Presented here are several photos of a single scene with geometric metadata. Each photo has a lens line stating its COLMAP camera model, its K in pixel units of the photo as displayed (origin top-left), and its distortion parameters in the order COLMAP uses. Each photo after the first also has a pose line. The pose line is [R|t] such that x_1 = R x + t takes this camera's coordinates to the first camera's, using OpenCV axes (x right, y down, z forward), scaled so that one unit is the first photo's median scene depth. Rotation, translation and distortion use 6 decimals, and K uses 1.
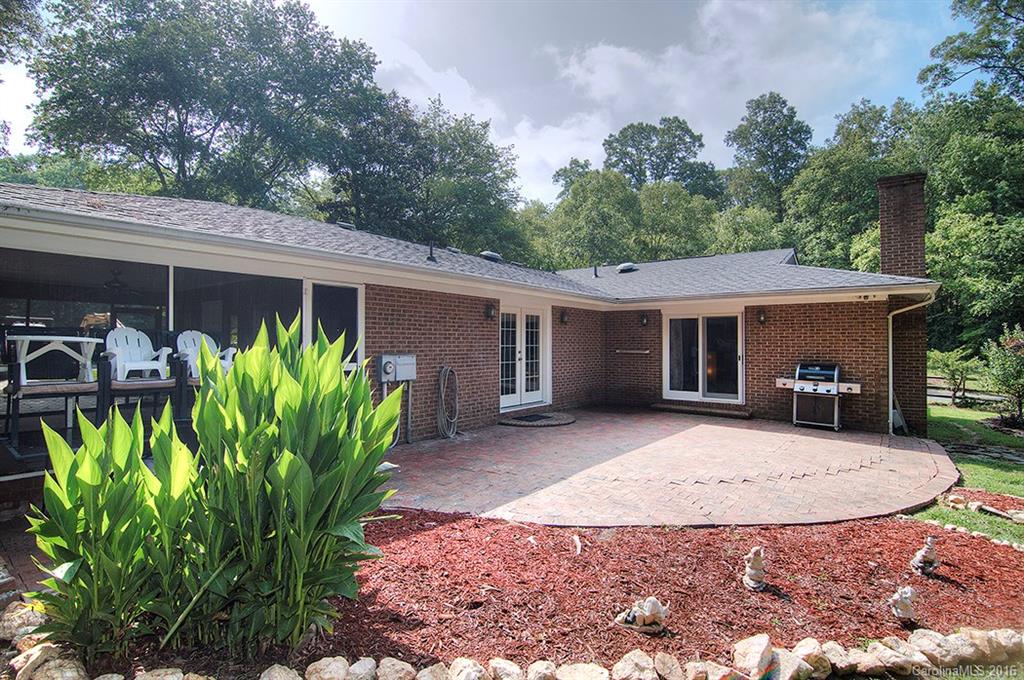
lens RADIAL K [[506.6, 0, 512.0], [0, 506.6, 340.0], [0, 0, 1]] dist [-0.024272, -0.000871]
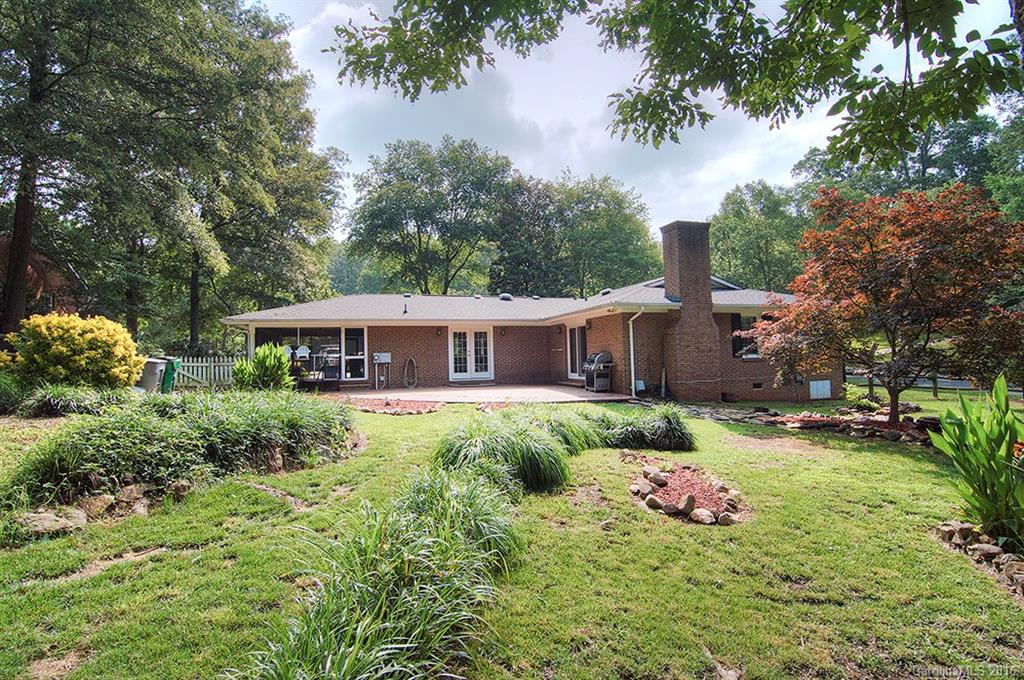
lens RADIAL K [[506.6, 0, 512.0], [0, 506.6, 340.0], [0, 0, 1]] dist [-0.024272, -0.000871]
pose [[0.804399, -0.046037, -0.592304, 1.288290], [0.028537, 0.998836, -0.038880, 0.059760], [0.593404, 0.014372, 0.804776, -0.466054]]
